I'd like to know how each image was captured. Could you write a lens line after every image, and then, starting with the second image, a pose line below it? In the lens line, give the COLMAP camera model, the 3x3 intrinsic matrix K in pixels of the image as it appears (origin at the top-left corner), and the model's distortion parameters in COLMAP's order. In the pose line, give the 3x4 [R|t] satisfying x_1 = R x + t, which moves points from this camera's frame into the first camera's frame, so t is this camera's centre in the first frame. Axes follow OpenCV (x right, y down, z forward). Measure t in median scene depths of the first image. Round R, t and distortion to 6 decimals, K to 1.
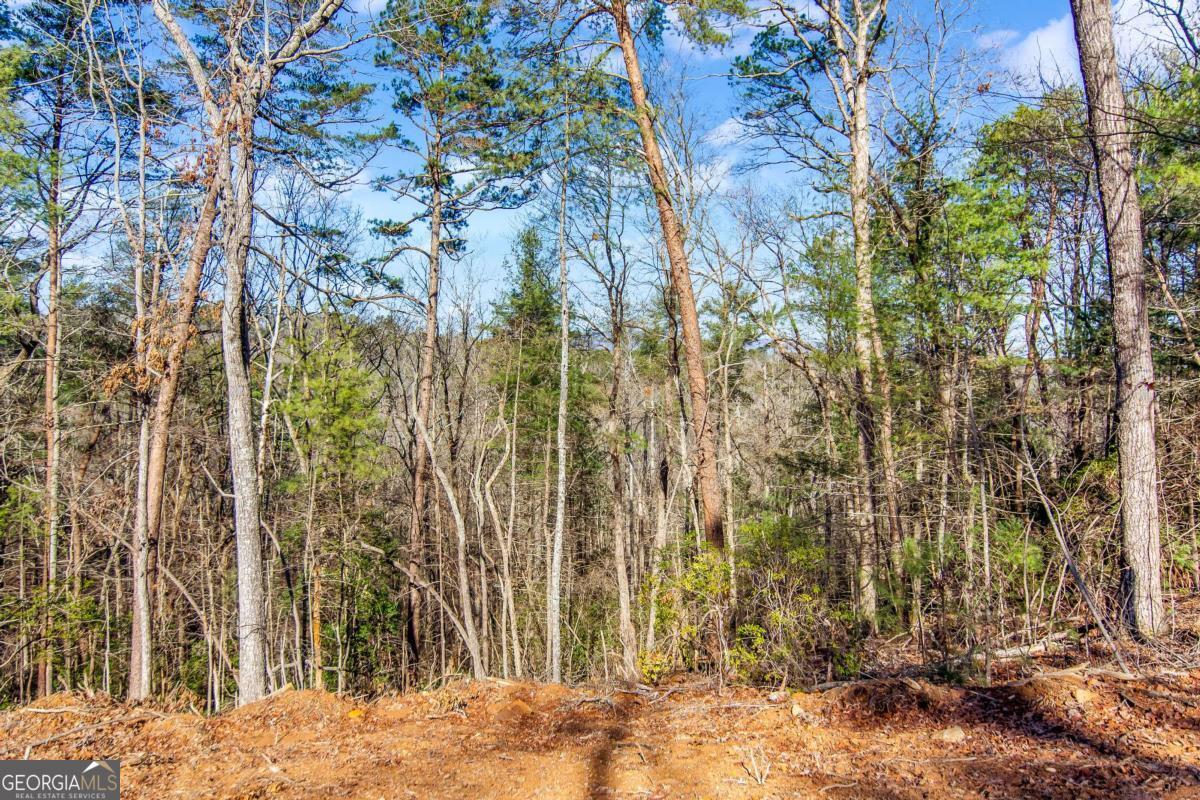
lens RADIAL K [[851.5, 0, 597.4], [0, 851.5, 389.7], [0, 0, 1]] dist [0.002156, 0.000451]
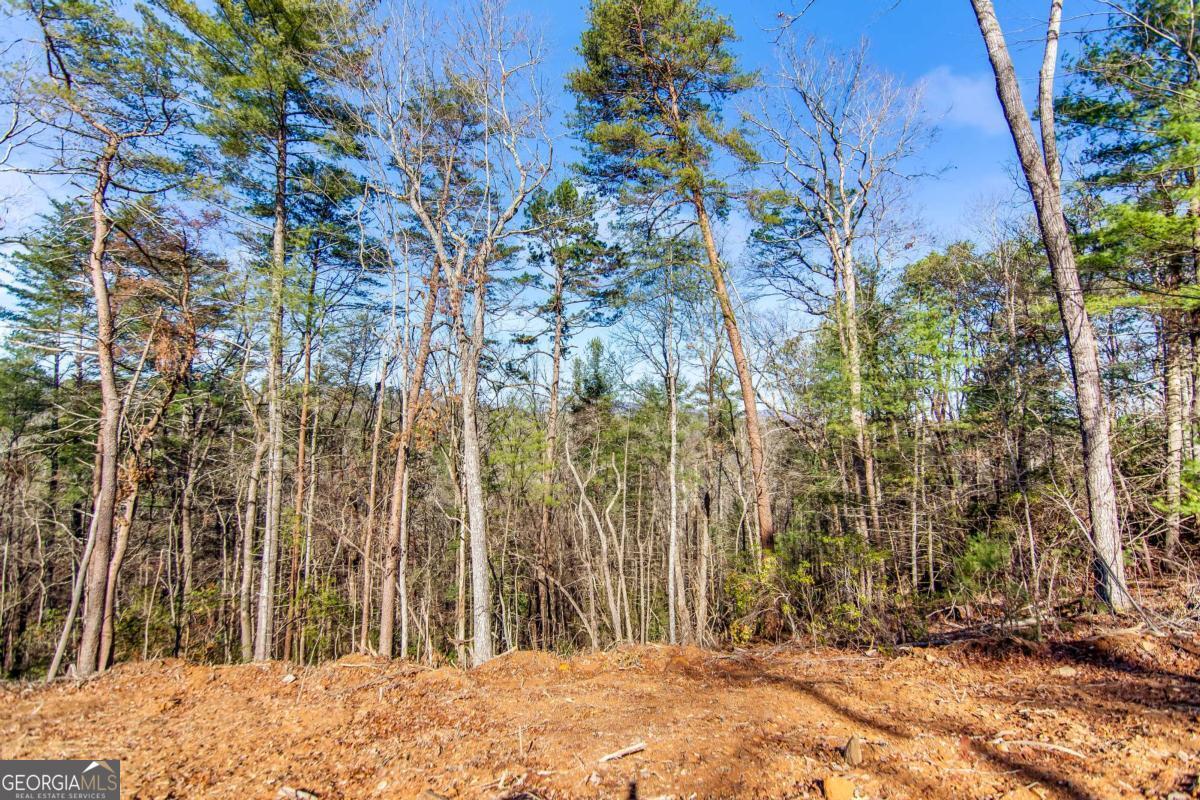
lens RADIAL K [[588.4, 0, 594.9], [0, 588.4, 396.9], [0, 0, 1]] dist [0.001394, 0.000701]
pose [[0.999956, -0.004282, -0.008366, -0.115344], [0.003591, 0.996713, -0.080930, -0.002934], [0.008685, 0.080897, 0.996685, -0.032518]]
